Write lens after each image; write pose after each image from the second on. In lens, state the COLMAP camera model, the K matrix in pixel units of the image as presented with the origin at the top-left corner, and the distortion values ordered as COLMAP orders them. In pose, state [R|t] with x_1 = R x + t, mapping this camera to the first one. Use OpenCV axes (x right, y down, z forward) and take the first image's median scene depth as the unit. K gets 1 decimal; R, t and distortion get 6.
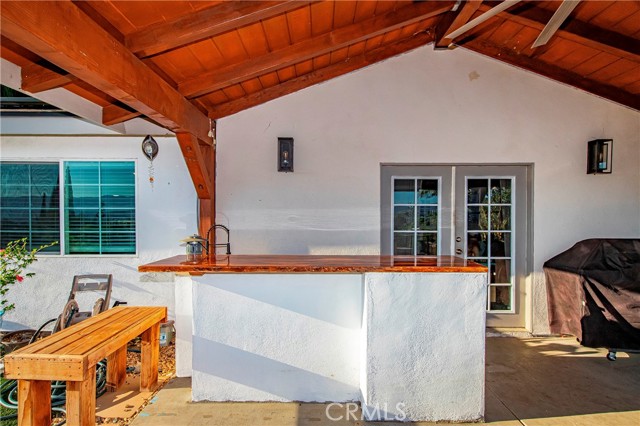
lens RADIAL K [[333.2, 0, 320.4], [0, 333.2, 217.6], [0, 0, 1]] dist [0.003440, 0.001215]
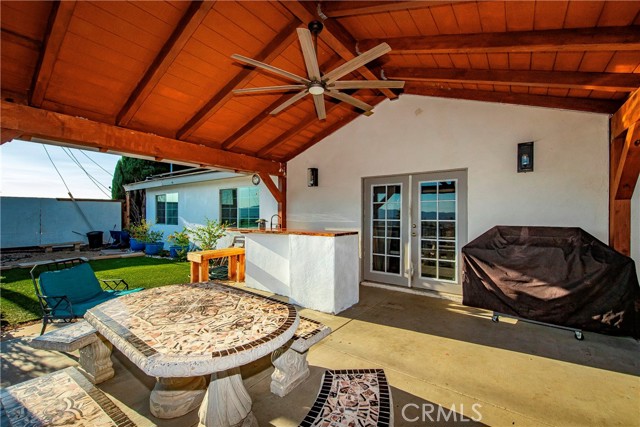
lens RADIAL K [[272.3, 0, 320.0], [0, 272.3, 213.5], [0, 0, 1]] dist [0.000389, 0.000088]
pose [[0.809042, -0.003008, -0.587743, 0.803559], [-0.006891, 0.999870, -0.014604, 0.032552], [0.587711, 0.015866, 0.808916, -0.188517]]
